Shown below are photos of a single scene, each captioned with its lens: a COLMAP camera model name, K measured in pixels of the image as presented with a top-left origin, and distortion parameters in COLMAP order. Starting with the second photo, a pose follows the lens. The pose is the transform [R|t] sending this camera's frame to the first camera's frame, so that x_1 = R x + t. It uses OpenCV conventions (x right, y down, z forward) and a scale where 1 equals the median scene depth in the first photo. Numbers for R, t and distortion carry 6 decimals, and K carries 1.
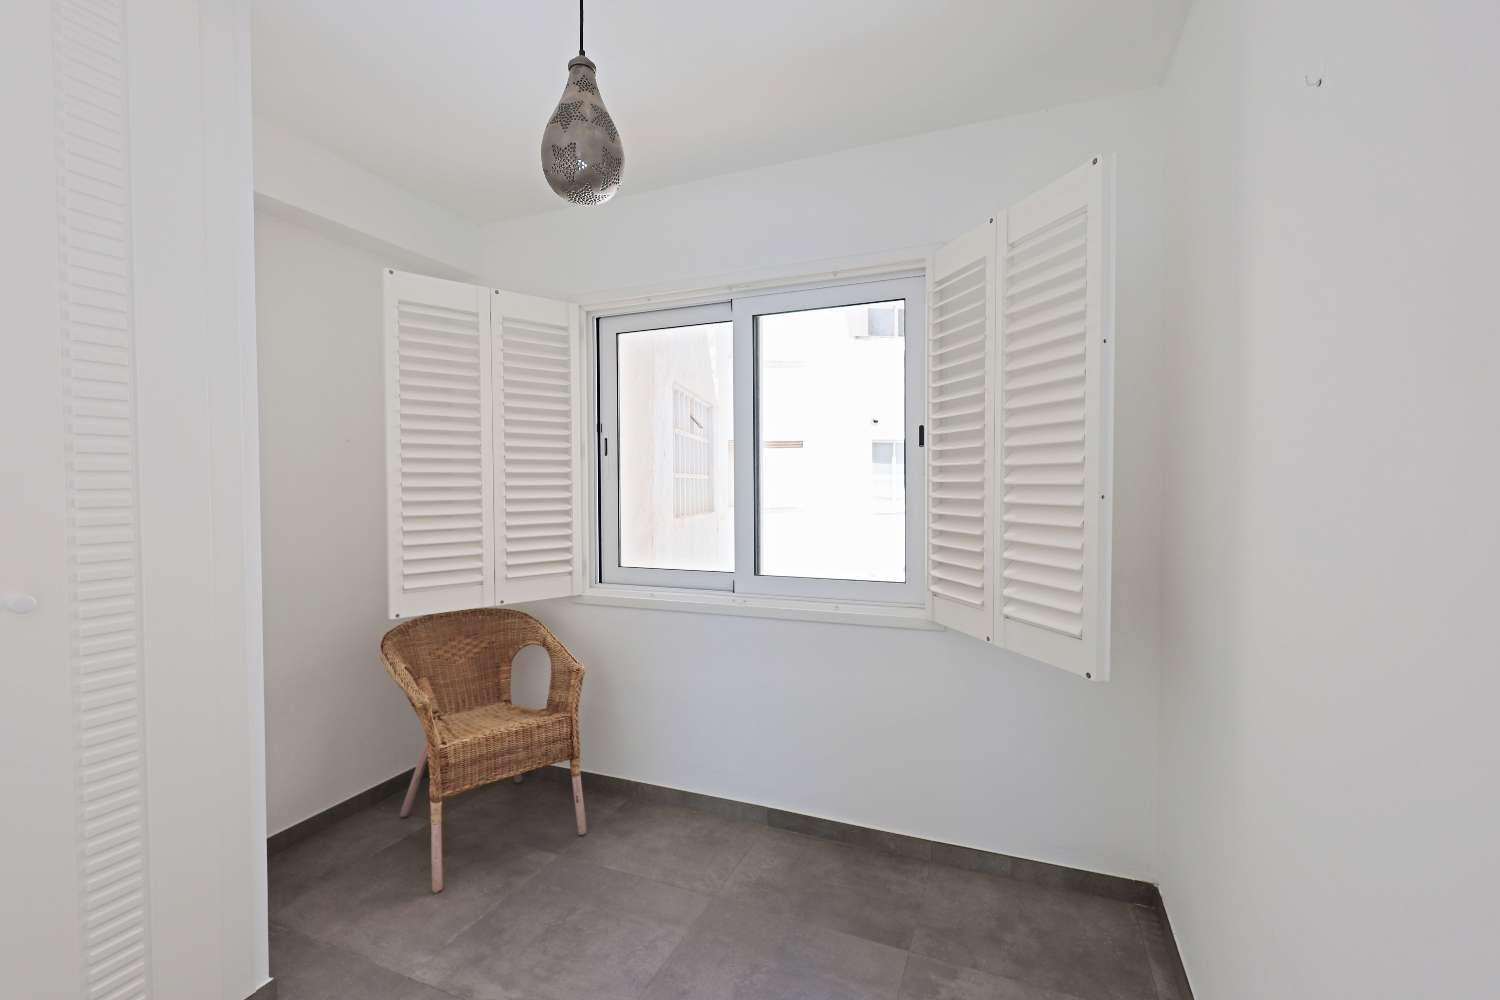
lens RADIAL K [[649.3, 0, 750.3], [0, 649.3, 495.4], [0, 0, 1]] dist [0.003095, 0.000015]
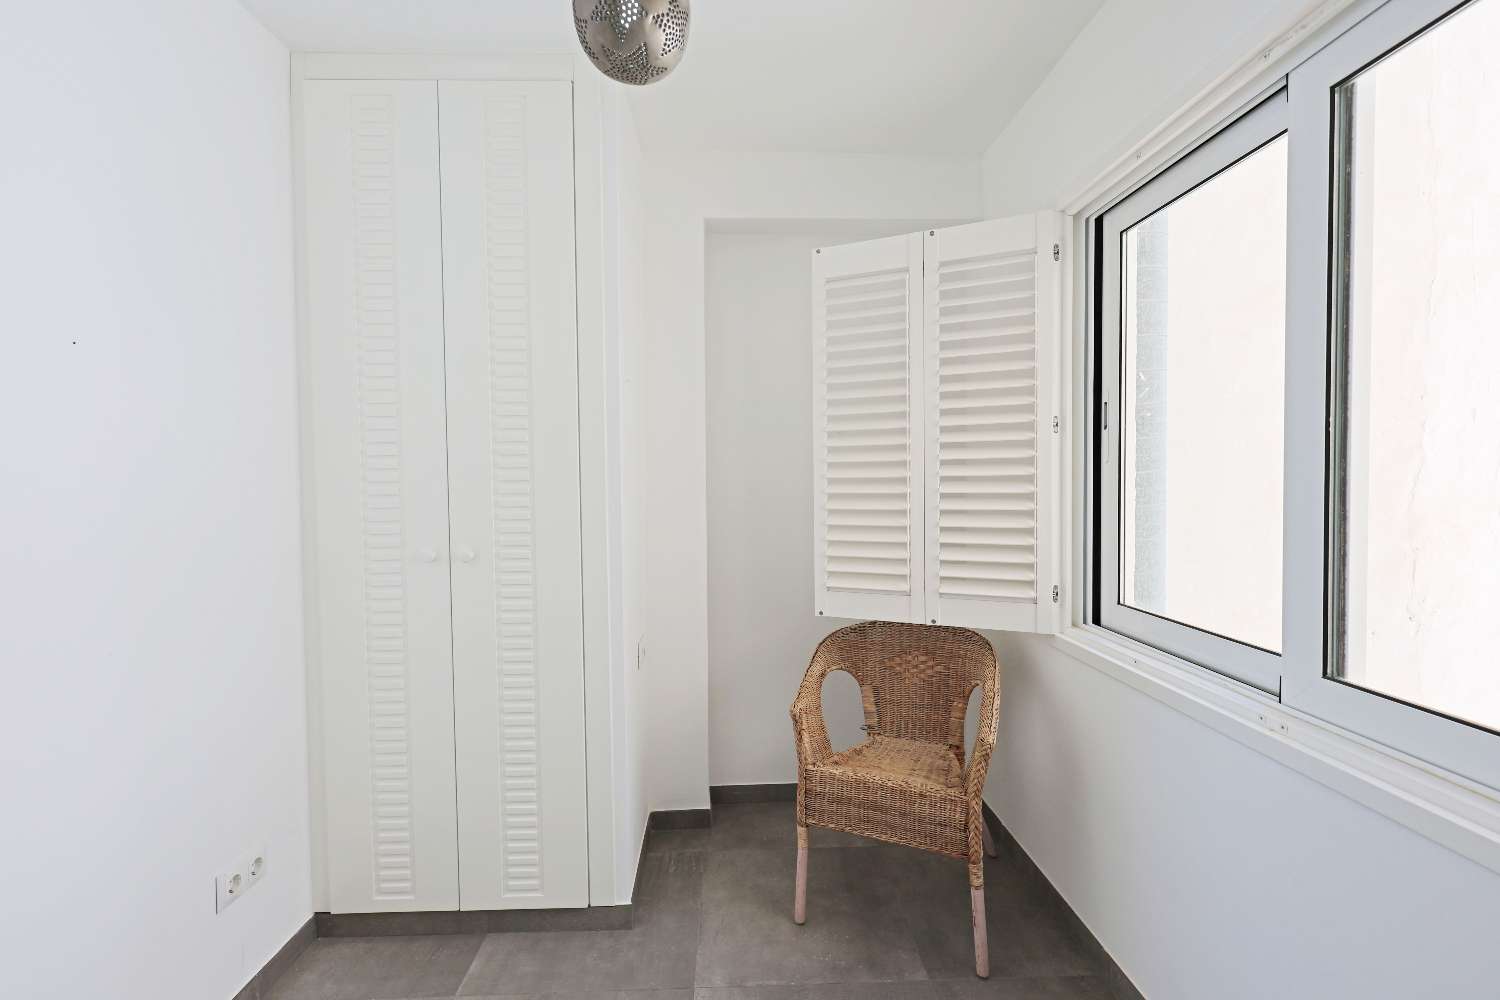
lens RADIAL K [[649.3, 0, 750.3], [0, 649.3, 495.4], [0, 0, 1]] dist [0.003095, 0.000015]
pose [[0.412687, 0.026928, -0.910475, 0.252221], [-0.008705, 0.999634, 0.025619, -0.010082], [0.910831, -0.002647, 0.412770, 0.468213]]
